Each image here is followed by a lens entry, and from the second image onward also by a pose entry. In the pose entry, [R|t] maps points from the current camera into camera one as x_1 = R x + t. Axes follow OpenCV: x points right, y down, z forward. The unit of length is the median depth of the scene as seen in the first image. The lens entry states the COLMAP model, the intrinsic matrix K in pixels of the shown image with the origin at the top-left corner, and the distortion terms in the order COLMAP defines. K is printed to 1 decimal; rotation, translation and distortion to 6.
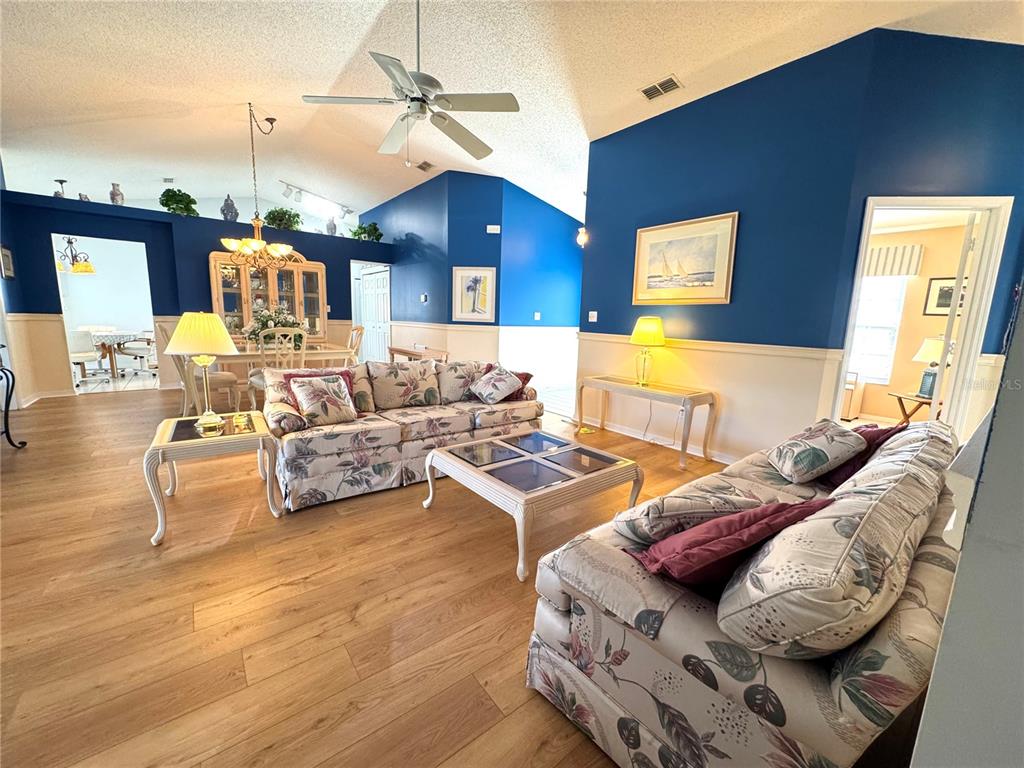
lens RADIAL K [[408.5, 0, 511.3], [0, 408.5, 382.3], [0, 0, 1]] dist [-0.000565, 0.000366]
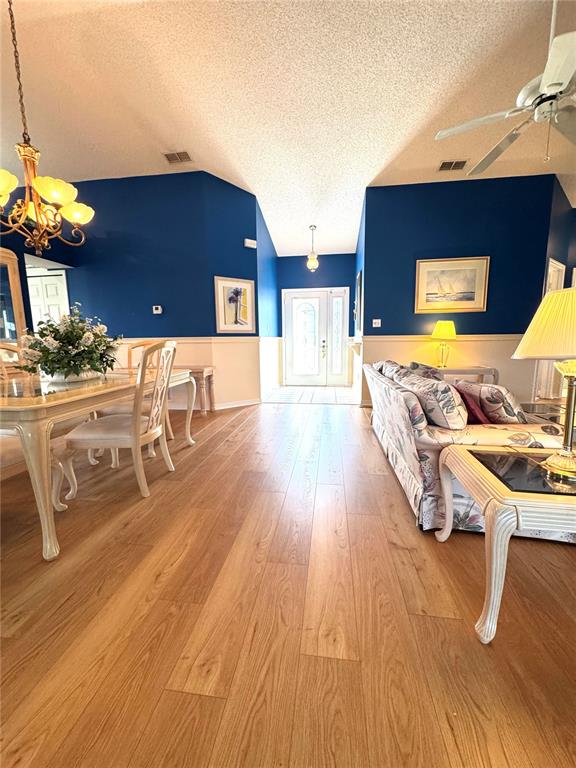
lens RADIAL K [[306.3, 0, 289.9], [0, 306.3, 385.7], [0, 0, 1]] dist [-0.000565, 0.000366]
pose [[0.715135, -0.142749, 0.684255, -0.653052], [0.144491, 0.987971, 0.055099, -0.052441], [-0.683889, 0.059466, 0.727158, 0.449792]]
